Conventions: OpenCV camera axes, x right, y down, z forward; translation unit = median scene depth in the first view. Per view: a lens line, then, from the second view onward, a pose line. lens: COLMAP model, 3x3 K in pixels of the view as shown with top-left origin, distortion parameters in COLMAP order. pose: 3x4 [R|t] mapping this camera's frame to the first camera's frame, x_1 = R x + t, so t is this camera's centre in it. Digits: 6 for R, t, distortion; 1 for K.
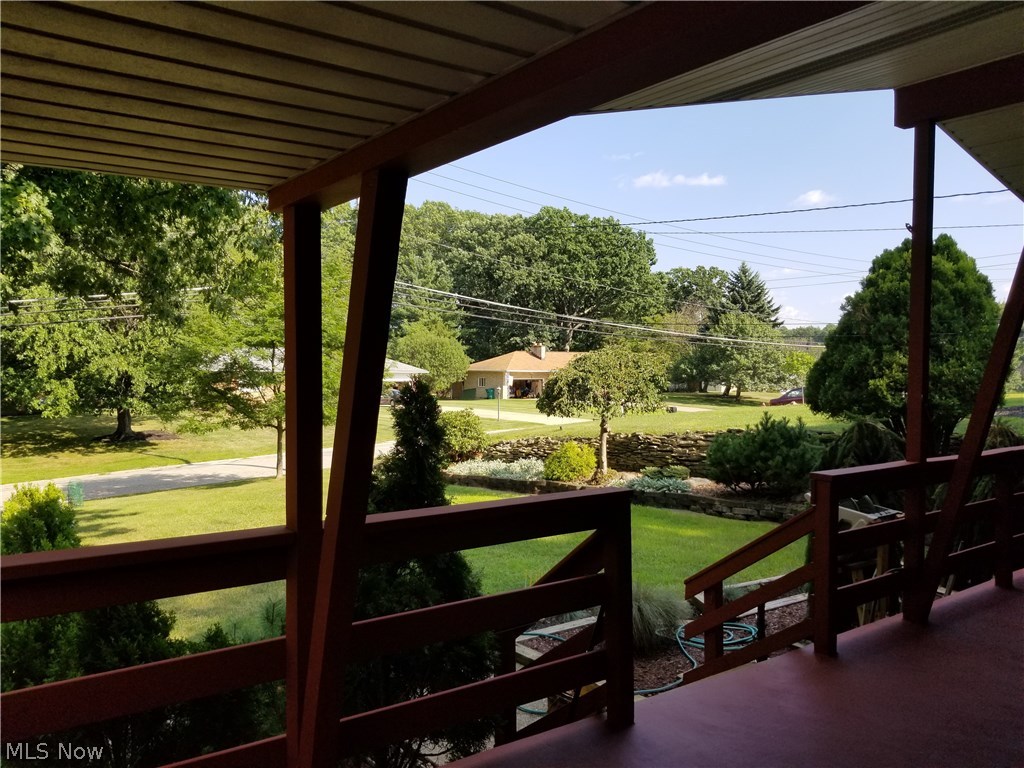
lens RADIAL K [[796.1, 0, 512.0], [0, 796.1, 384.0], [0, 0, 1]] dist [0.083669, -0.001595]
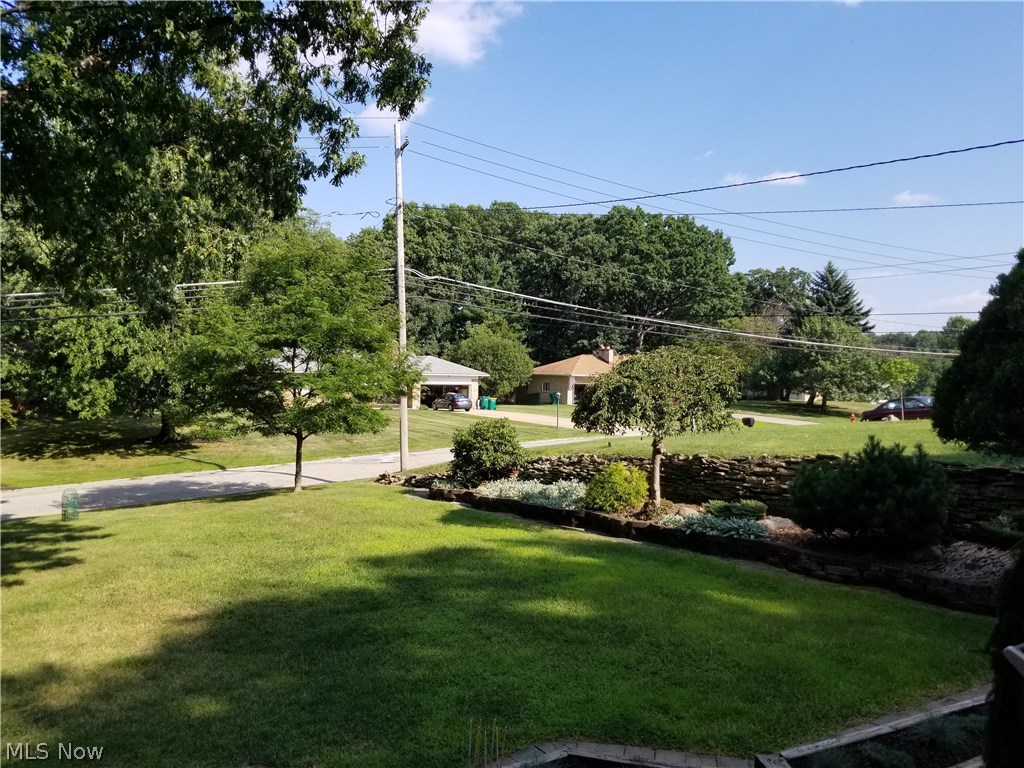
lens RADIAL K [[783.1, 0, 510.0], [0, 783.1, 365.7], [0, 0, 1]] dist [0.098366, -0.171931]
pose [[0.994925, 0.010898, -0.100029, 0.024053], [-0.013654, 0.999545, -0.026913, -0.002405], [0.099690, 0.028142, 0.994621, 0.100442]]
